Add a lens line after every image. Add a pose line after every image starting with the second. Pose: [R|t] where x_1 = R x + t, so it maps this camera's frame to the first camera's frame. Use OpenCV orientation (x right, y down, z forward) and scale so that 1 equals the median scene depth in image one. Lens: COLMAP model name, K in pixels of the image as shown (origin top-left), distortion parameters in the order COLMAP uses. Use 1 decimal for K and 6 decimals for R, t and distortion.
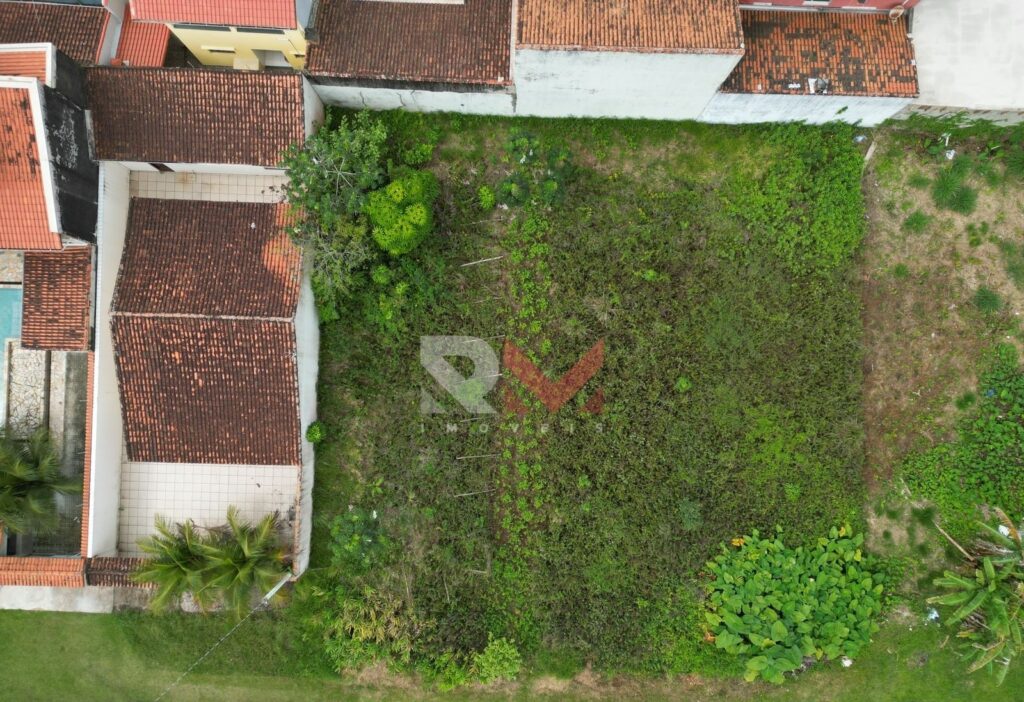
lens RADIAL K [[712.7, 0, 511.6], [0, 712.7, 376.7], [0, 0, 1]] dist [0.081620, -0.077324]
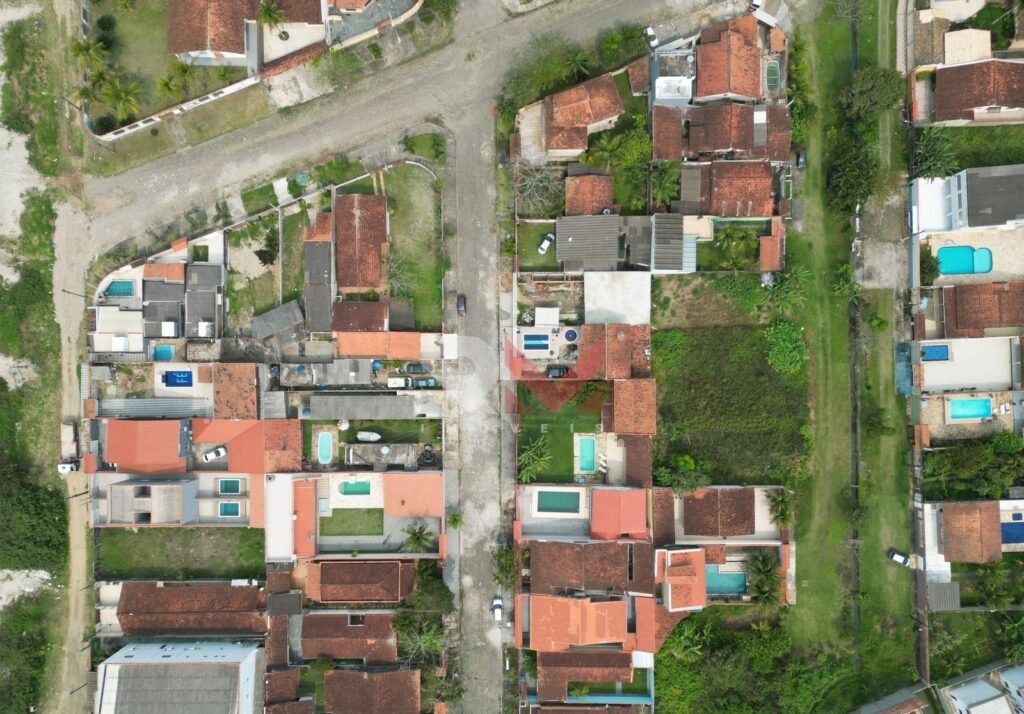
lens RADIAL K [[712.9, 0, 511.8], [0, 712.9, 377.6], [0, 0, 1]] dist [0.083850, -0.081587]
pose [[-0.037303, -0.999169, -0.016403, 0.347975], [0.999140, -0.037589, 0.017500, -1.085092], [-0.018102, -0.015736, 0.999712, -2.472078]]
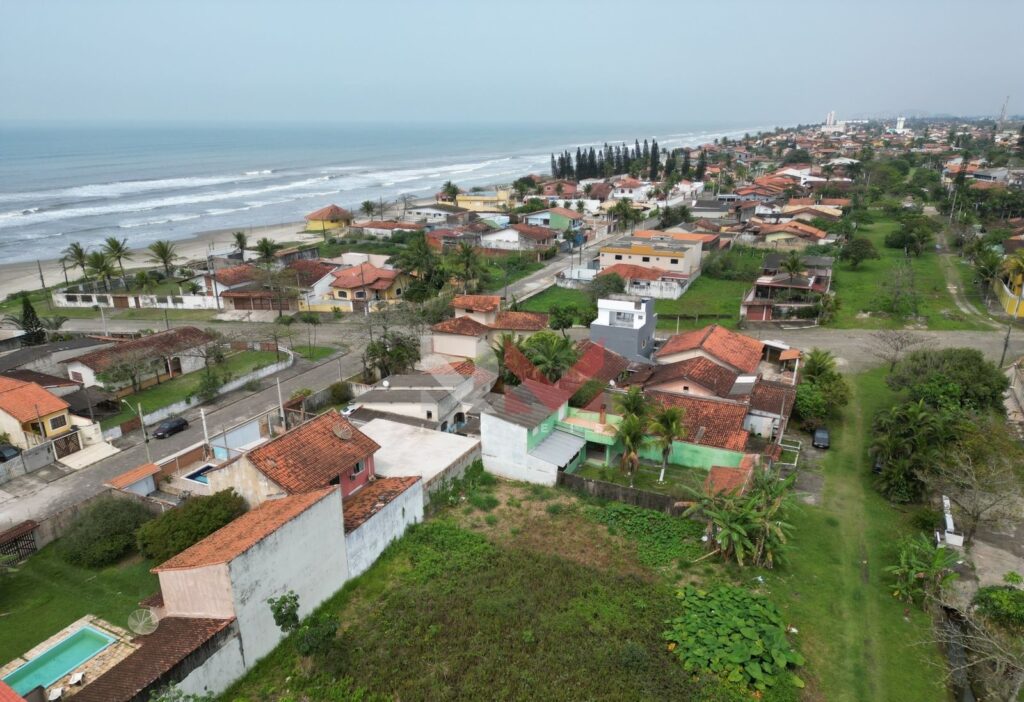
lens RADIAL K [[712.7, 0, 511.6], [0, 712.7, 376.7], [0, 0, 1]] dist [0.081620, -0.077324]
pose [[0.410252, -0.318506, 0.854545, -0.645387], [0.911972, 0.142264, -0.384797, 0.380187], [0.000989, 0.937185, 0.348832, 0.190253]]
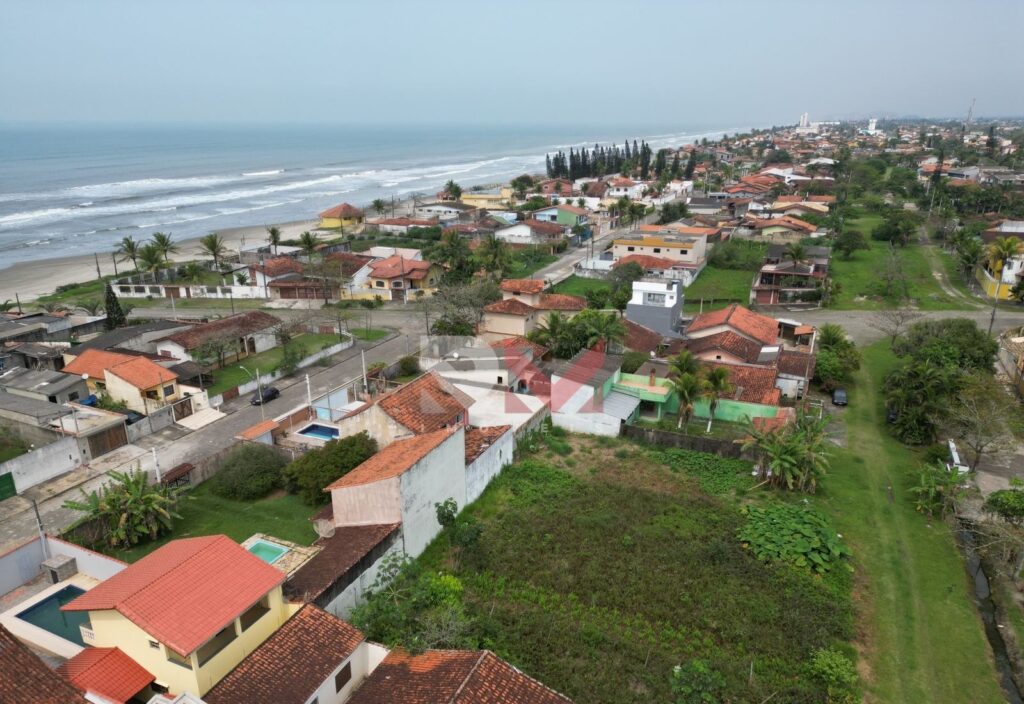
lens RADIAL K [[712.7, 0, 511.6], [0, 712.7, 377.7], [0, 0, 1]] dist [0.081620, -0.077324]
pose [[0.380828, -0.322382, 0.866625, -1.001992], [0.924646, 0.132241, -0.357131, 0.268236], [0.000529, 0.937327, 0.348450, 0.187279]]
